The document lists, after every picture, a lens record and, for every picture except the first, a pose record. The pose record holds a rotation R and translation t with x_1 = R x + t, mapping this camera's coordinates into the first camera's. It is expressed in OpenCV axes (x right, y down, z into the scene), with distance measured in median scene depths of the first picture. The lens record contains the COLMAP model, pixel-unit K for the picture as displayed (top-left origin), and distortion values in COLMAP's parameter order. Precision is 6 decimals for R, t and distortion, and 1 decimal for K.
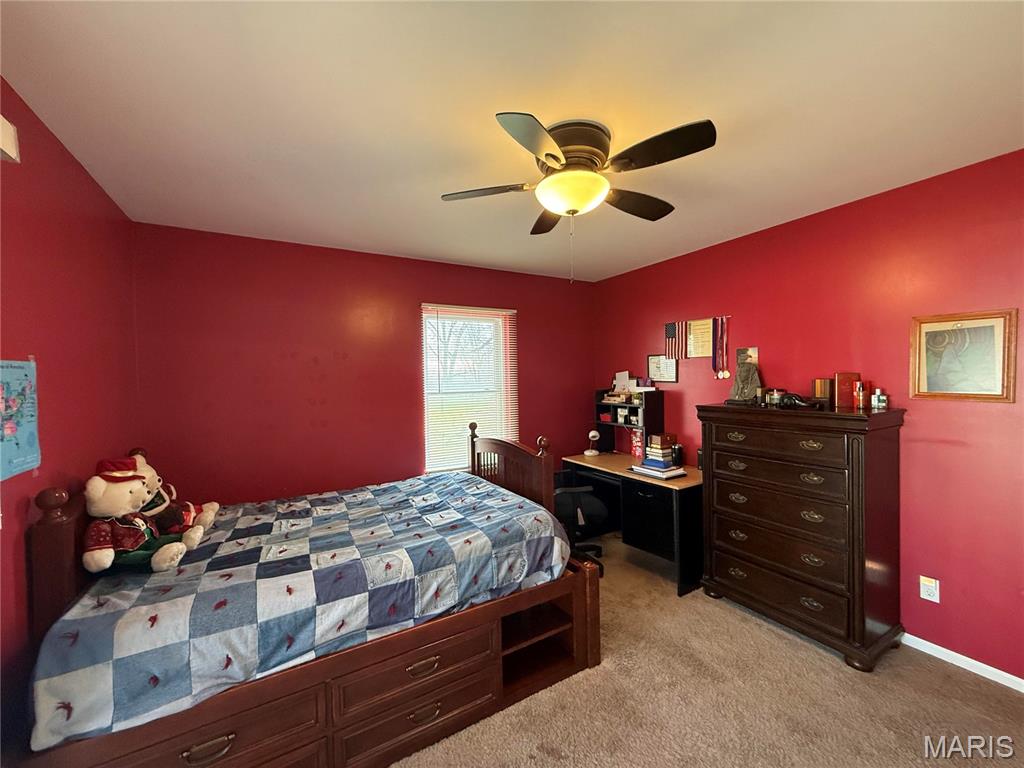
lens RADIAL K [[408.6, 0, 512.0], [0, 408.6, 384.0], [0, 0, 1]] dist [-0.000408, -0.000080]
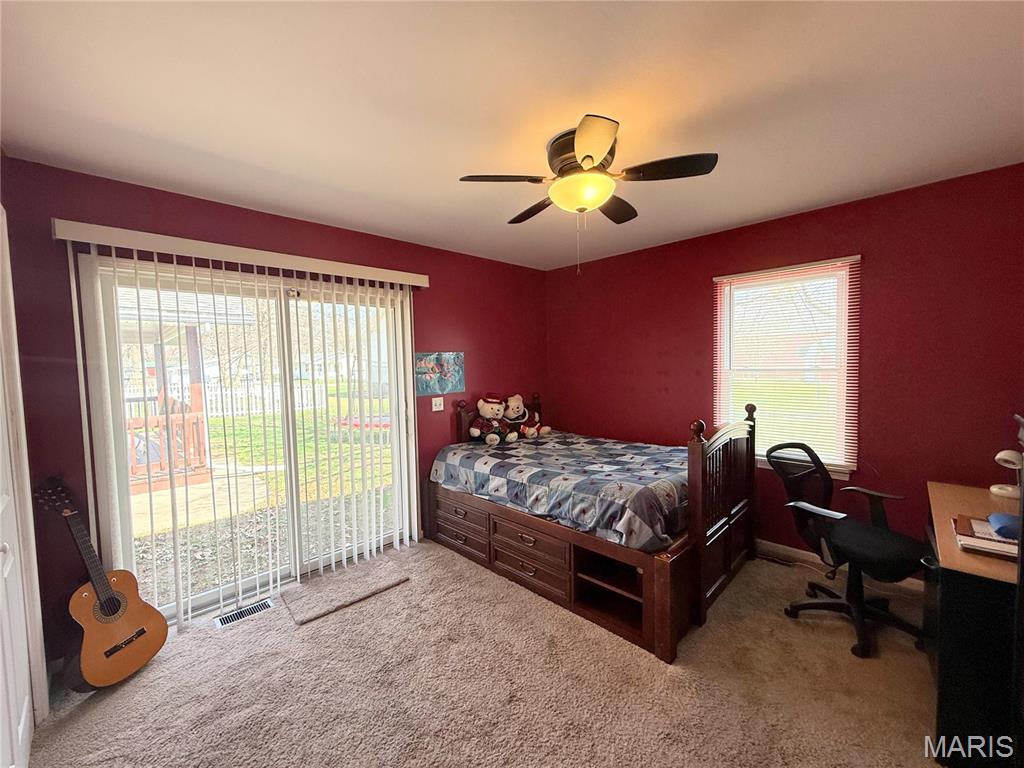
lens RADIAL K [[408.6, 0, 512.0], [0, 408.6, 384.0], [0, 0, 1]] dist [-0.000408, -0.000080]
pose [[0.246078, 0.064646, -0.967092, 1.181906], [0.003839, 0.997700, 0.067669, -0.019681], [0.969242, -0.020364, 0.245264, 0.526599]]
